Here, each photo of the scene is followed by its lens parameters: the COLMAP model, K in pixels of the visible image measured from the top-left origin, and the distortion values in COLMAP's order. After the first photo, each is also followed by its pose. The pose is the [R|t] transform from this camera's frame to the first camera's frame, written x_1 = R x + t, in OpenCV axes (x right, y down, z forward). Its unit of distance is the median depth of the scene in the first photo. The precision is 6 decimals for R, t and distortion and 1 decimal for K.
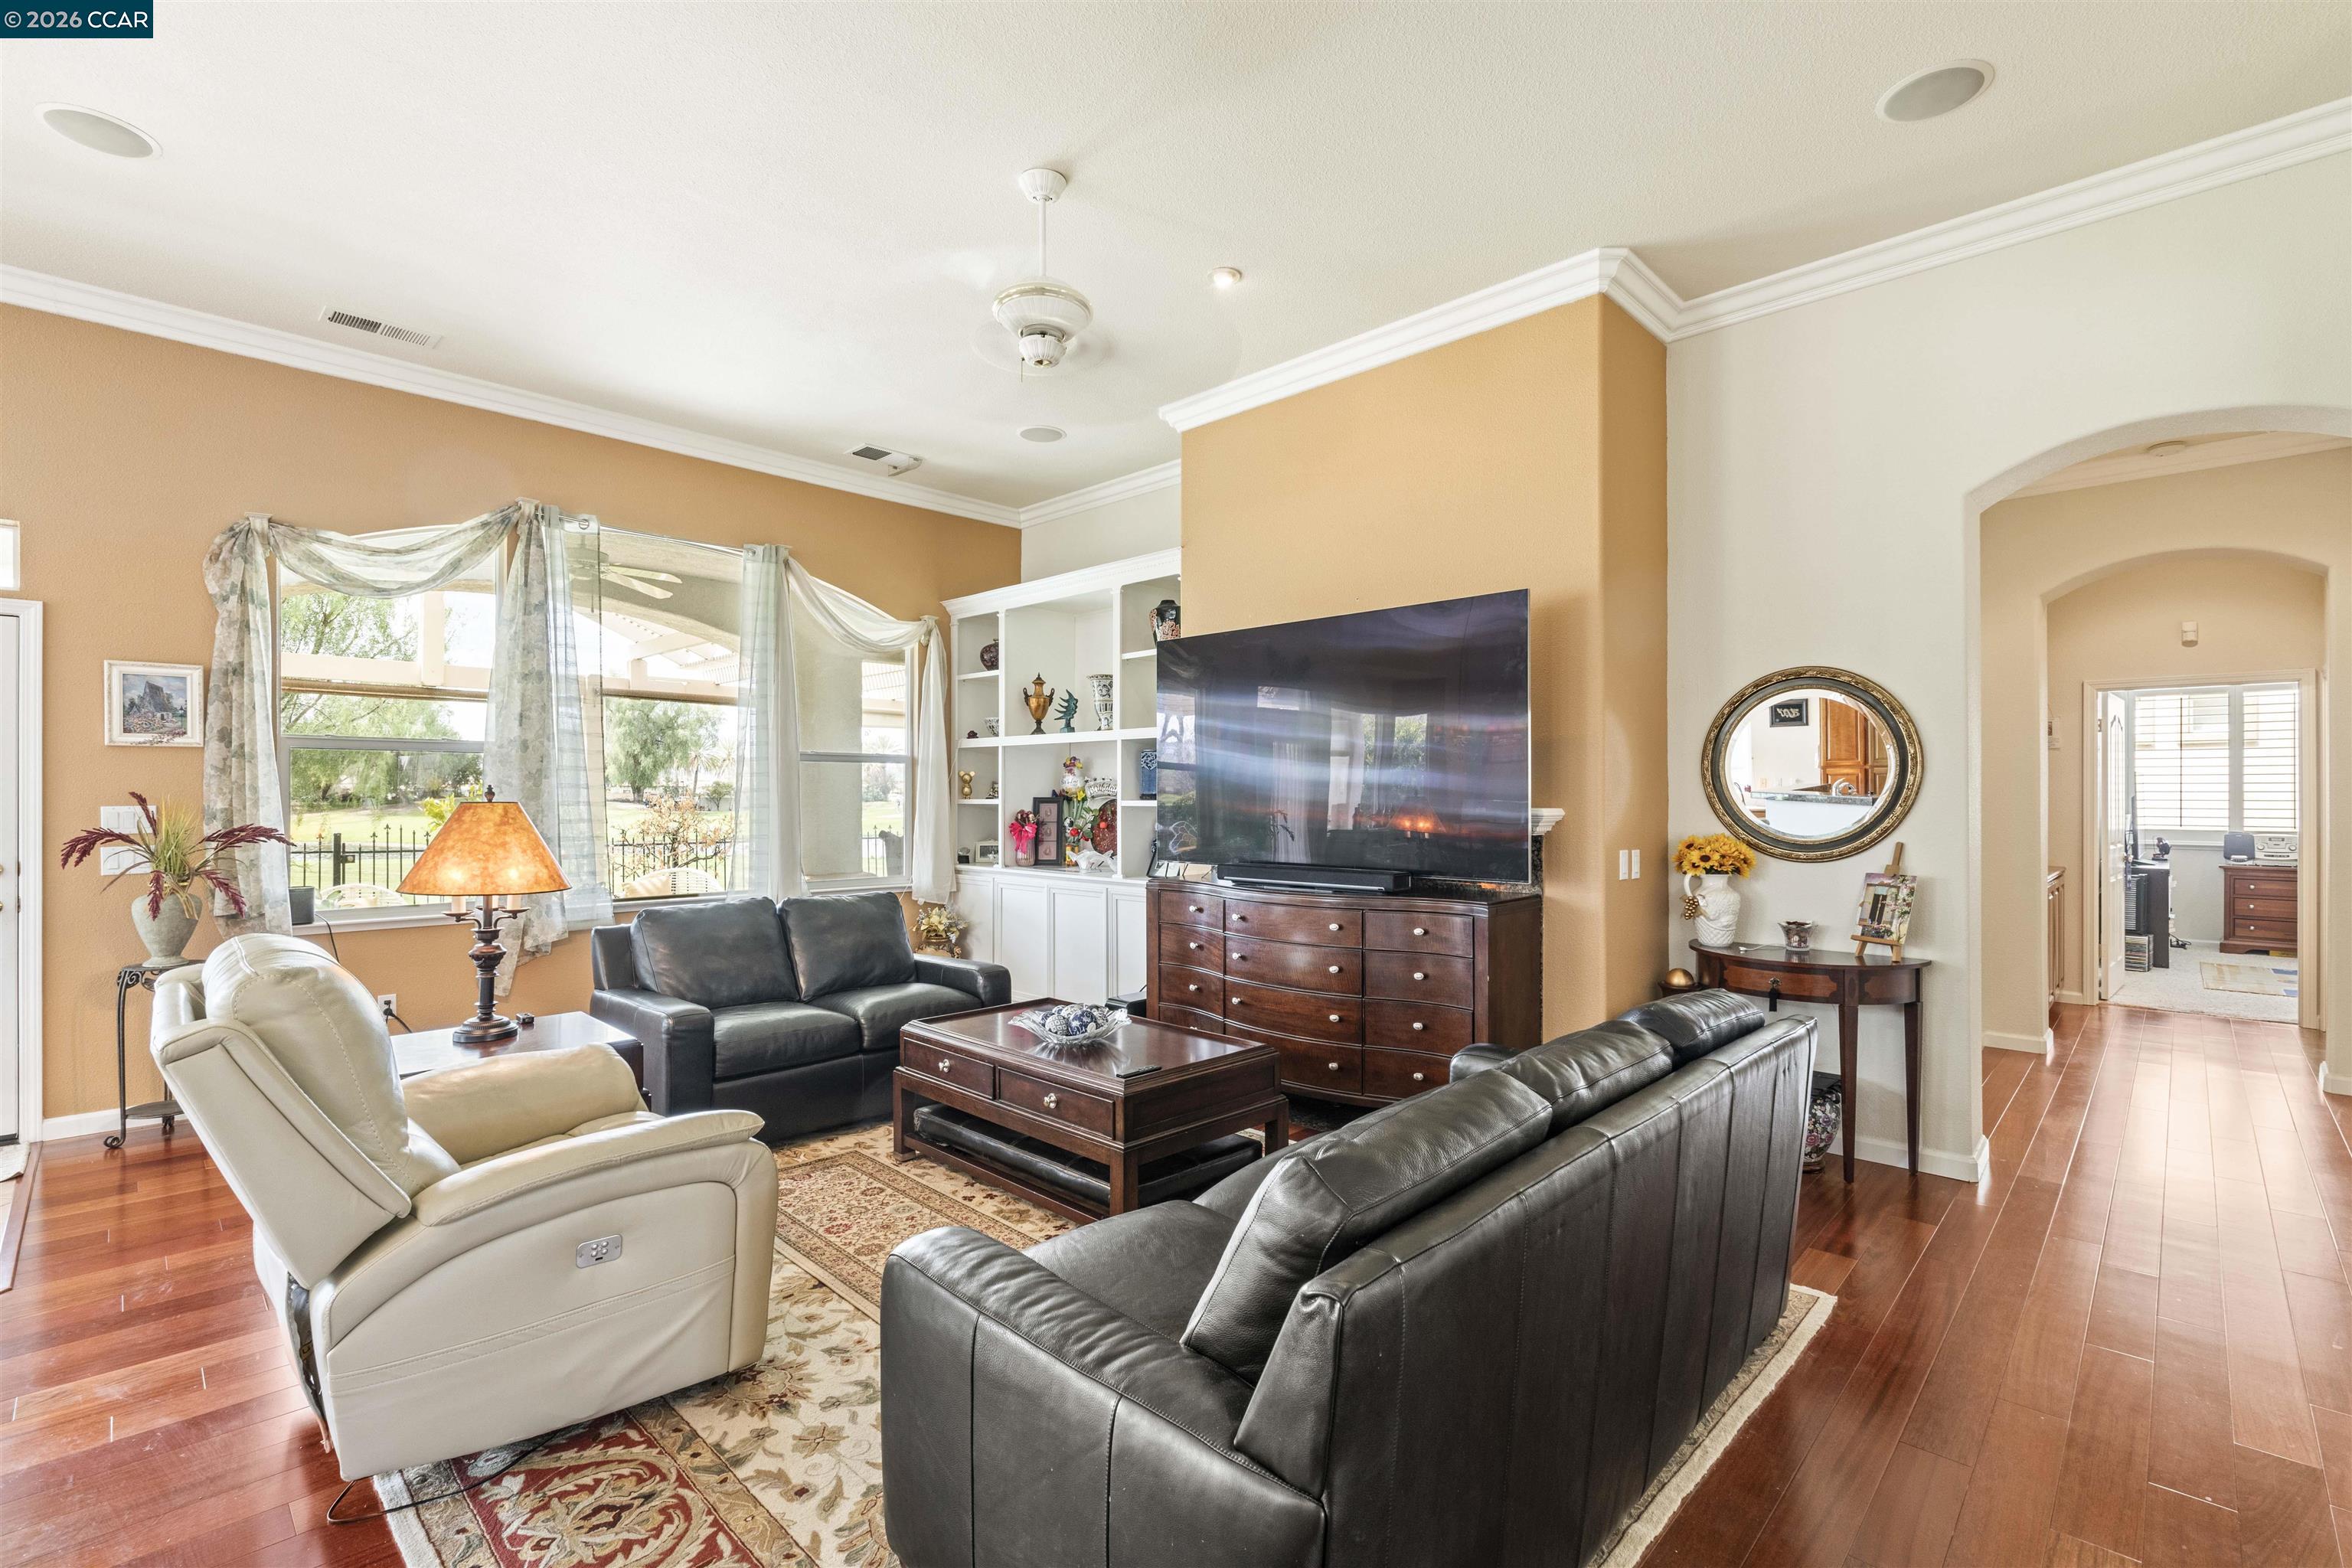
lens RADIAL K [[1037.4, 0, 1180.5], [0, 1037.4, 803.0], [0, 0, 1]] dist [-0.002678, -0.000514]
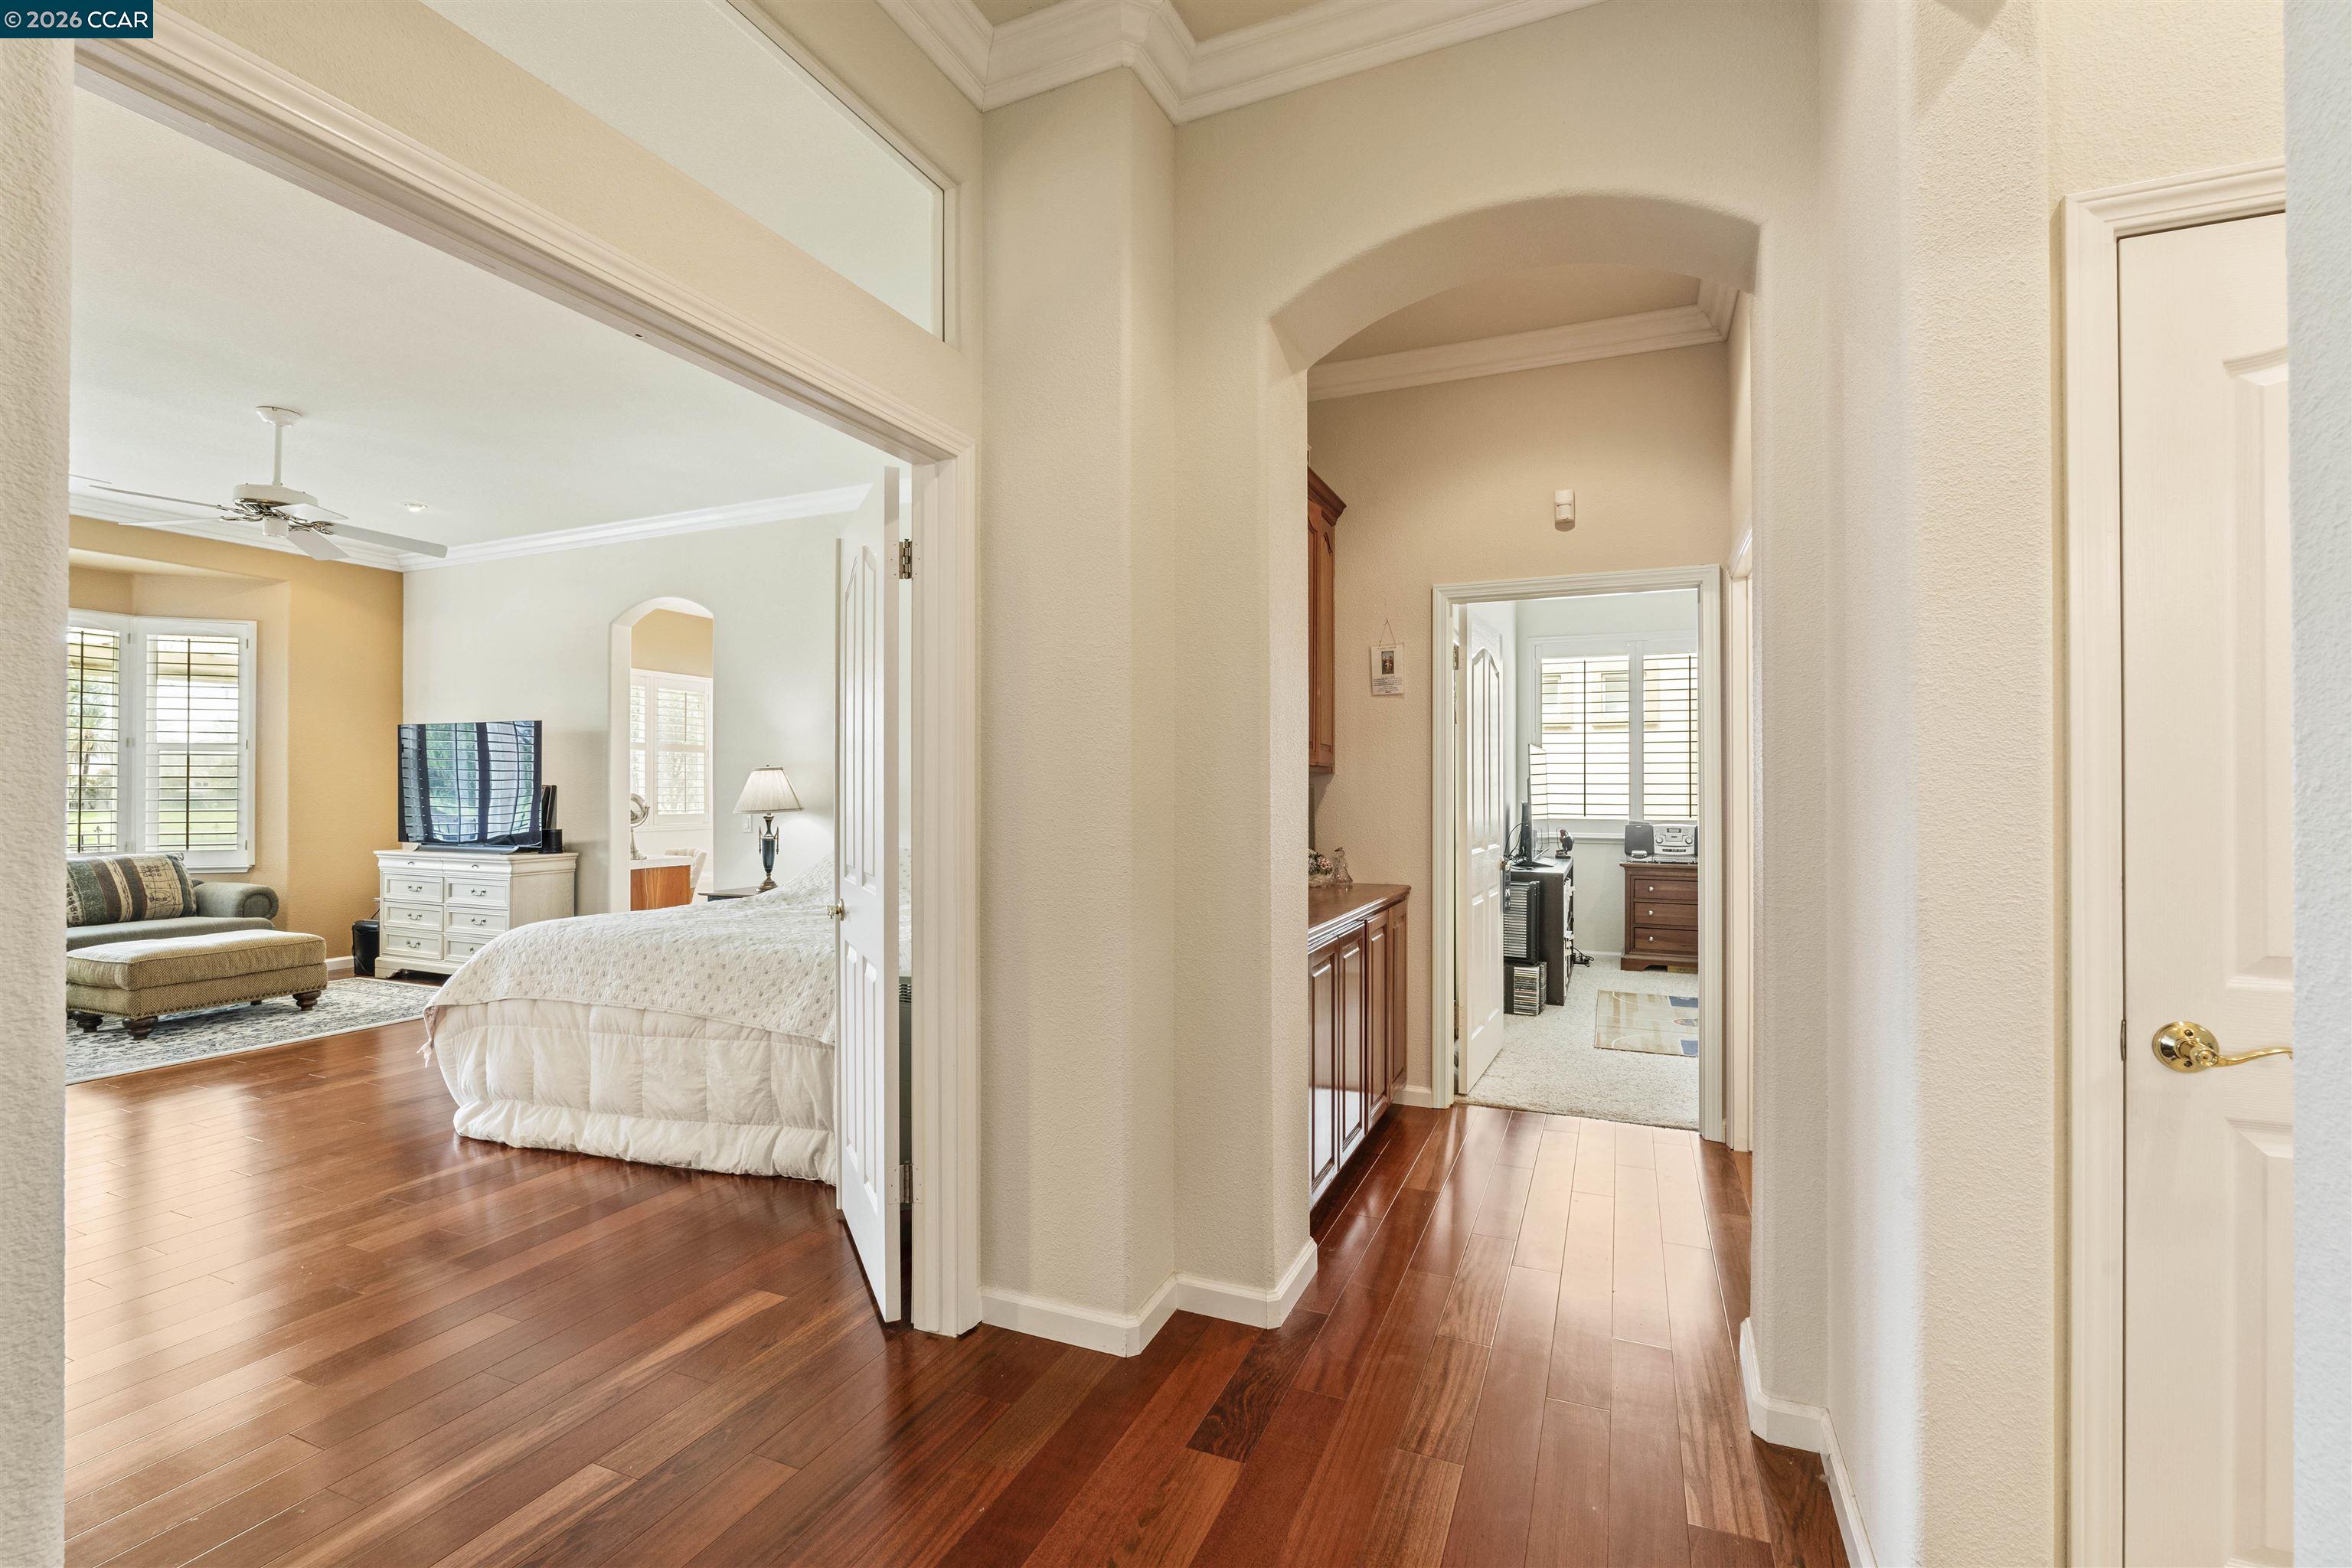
lens RADIAL K [[1037.4, 0, 1180.5], [0, 1037.4, 803.0], [0, 0, 1]] dist [-0.002678, -0.000514]
pose [[0.933314, -0.005414, 0.359021, 0.395001], [0.002782, 0.999965, 0.007849, 0.005776], [-0.359051, -0.006327, 0.933297, 0.368686]]
